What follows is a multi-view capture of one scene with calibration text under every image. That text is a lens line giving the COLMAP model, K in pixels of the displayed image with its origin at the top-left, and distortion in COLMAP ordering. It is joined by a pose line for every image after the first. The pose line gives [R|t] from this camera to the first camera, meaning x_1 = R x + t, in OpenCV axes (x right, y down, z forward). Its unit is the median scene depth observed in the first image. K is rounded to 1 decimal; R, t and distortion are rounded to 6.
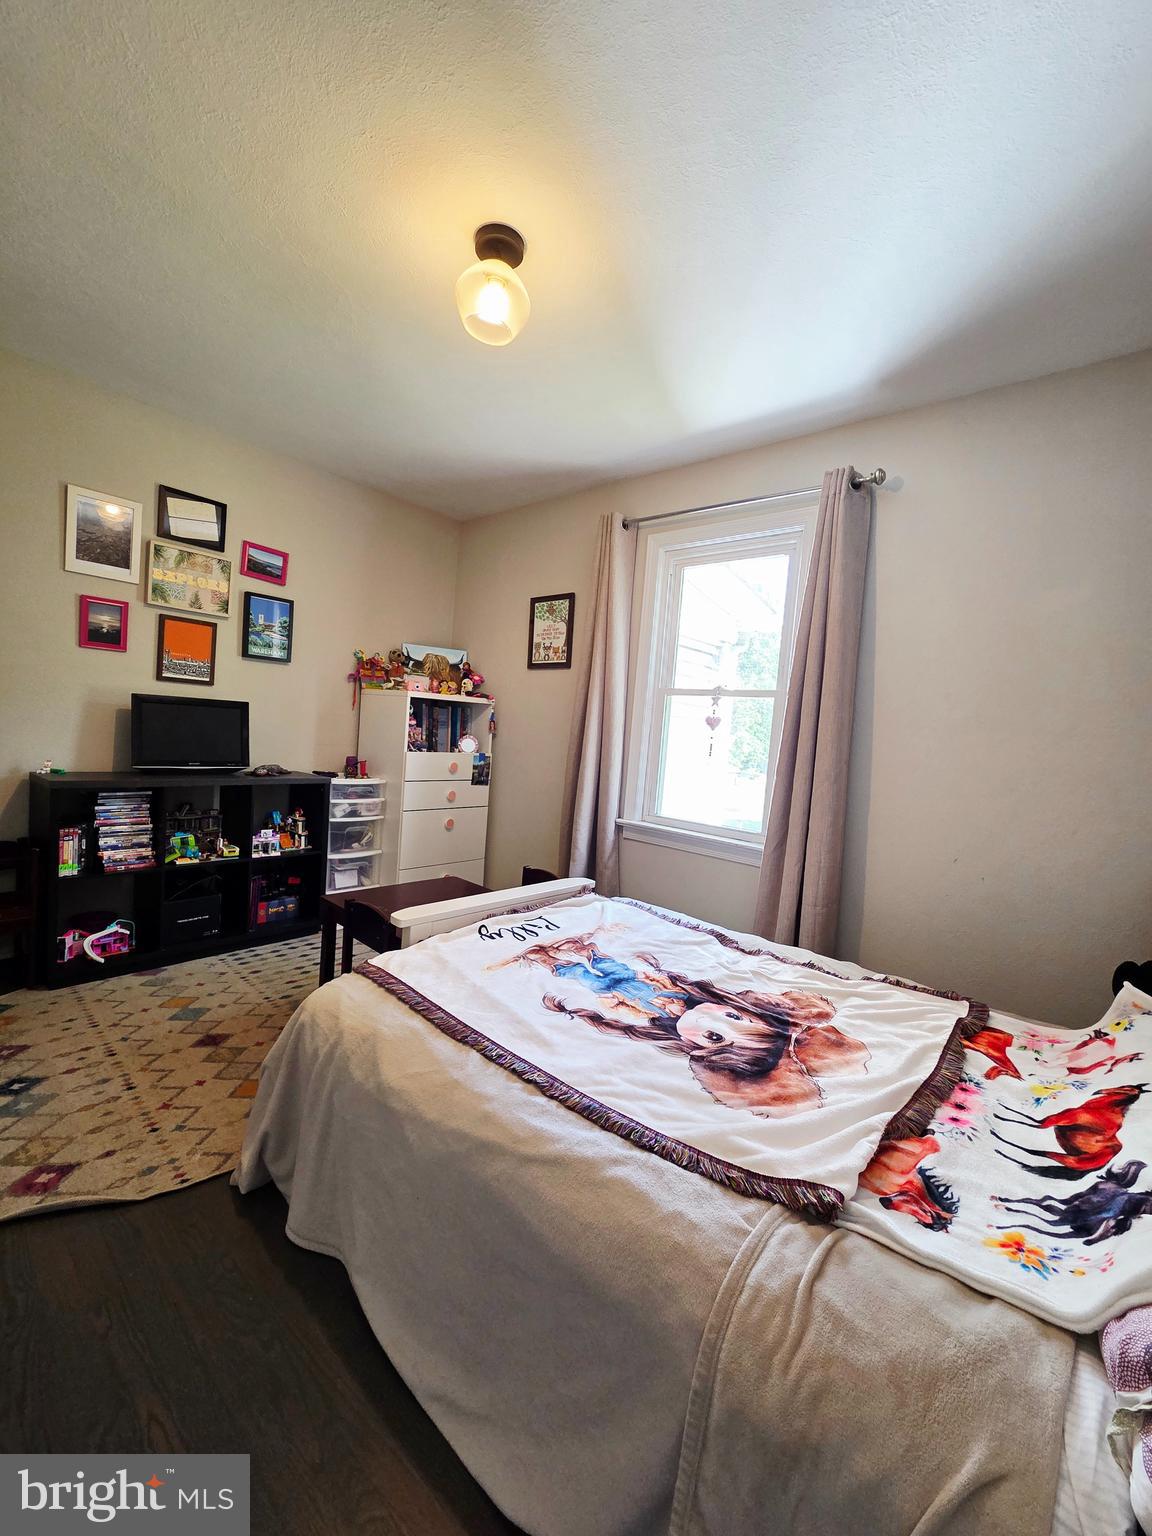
lens RADIAL K [[630.8, 0, 571.9], [0, 630.8, 764.9], [0, 0, 1]] dist [0.002349, 0.000483]
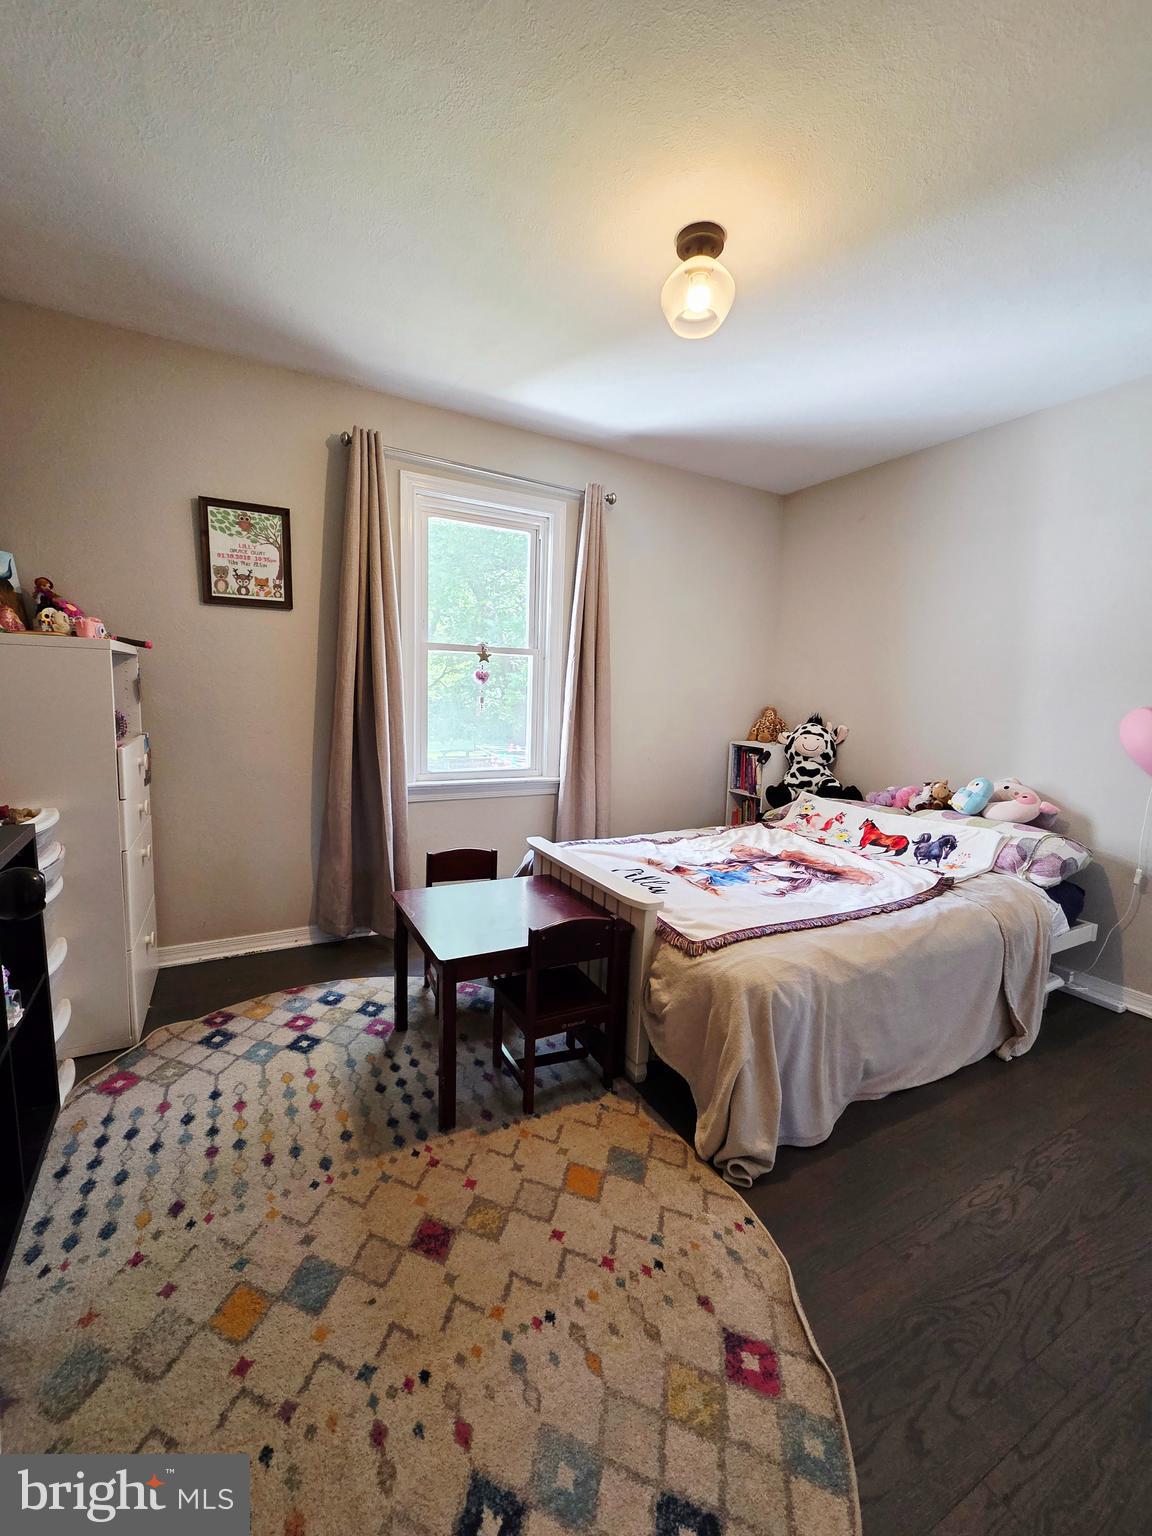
lens RADIAL K [[630.8, 0, 570.6], [0, 630.8, 764.9], [0, 0, 1]] dist [0.002349, 0.000483]
pose [[0.329143, -0.177585, 0.927431, -0.884517], [0.049434, 0.984050, 0.170883, -0.112044], [-0.942985, -0.010399, 0.332672, 0.574520]]
